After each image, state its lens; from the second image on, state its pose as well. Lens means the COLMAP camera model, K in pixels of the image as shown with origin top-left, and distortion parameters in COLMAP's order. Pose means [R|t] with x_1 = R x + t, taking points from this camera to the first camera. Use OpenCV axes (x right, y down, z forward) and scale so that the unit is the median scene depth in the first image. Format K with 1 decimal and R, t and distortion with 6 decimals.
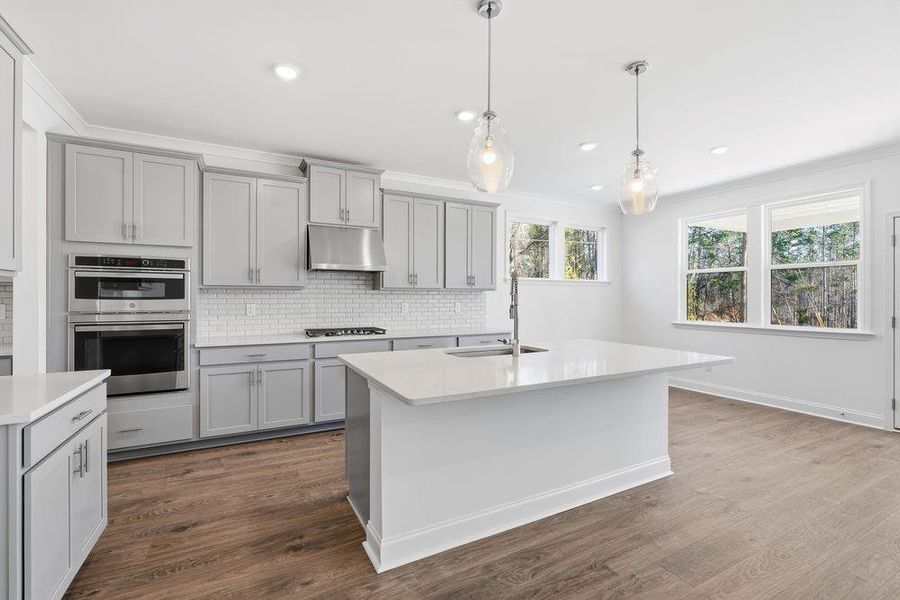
lens RADIAL K [[399.6, 0, 450.0], [0, 399.6, 300.0], [0, 0, 1]] dist [-0.004804, 0.000103]
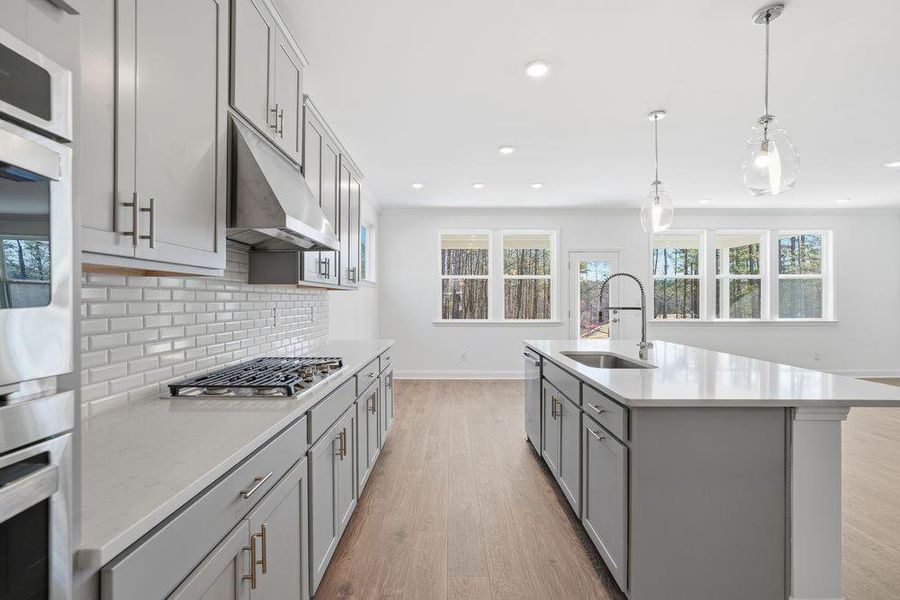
lens RADIAL K [[399.6, 0, 450.0], [0, 399.6, 300.0], [0, 0, 1]] dist [-0.004804, 0.000103]
pose [[0.468129, -0.000733, 0.883660, -0.746854], [0.005146, 0.999985, -0.001897, -0.003821], [-0.883645, 0.005435, 0.468126, 0.790462]]
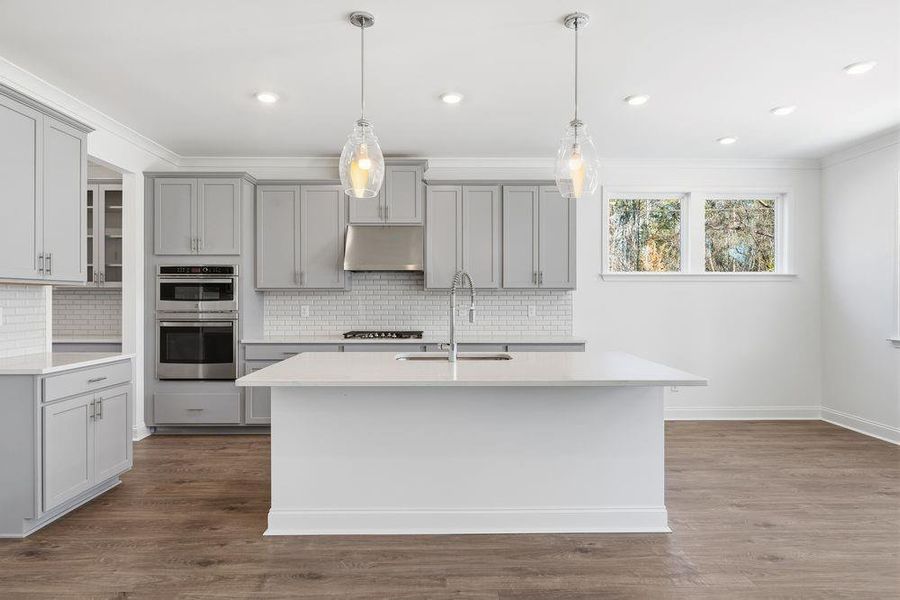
lens RADIAL K [[532.5, 0, 448.3], [0, 532.5, 303.5], [0, 0, 1]] dist [-0.005159, -0.000152]
pose [[0.890511, 0.002439, -0.454956, 0.569702], [-0.001336, 0.999995, 0.002747, 0.000913], [0.454961, -0.001838, 0.890510, -0.078356]]
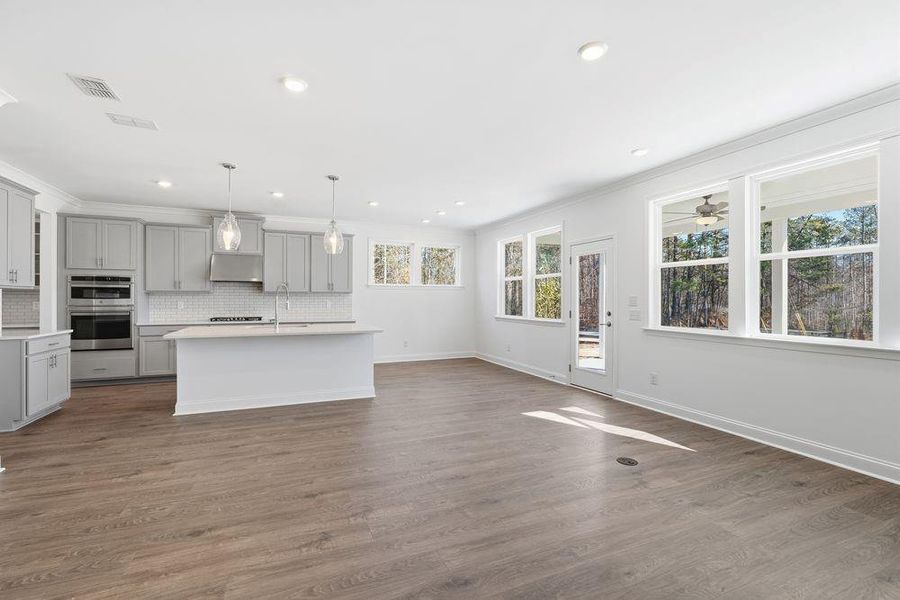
lens RADIAL K [[399.6, 0, 450.0], [0, 399.6, 300.0], [0, 0, 1]] dist [-0.004804, 0.000103]
pose [[0.996313, 0.001558, -0.085779, 0.922883], [-0.001730, 0.999997, -0.001931, 0.004925], [0.085776, 0.002073, 0.996312, -0.667765]]
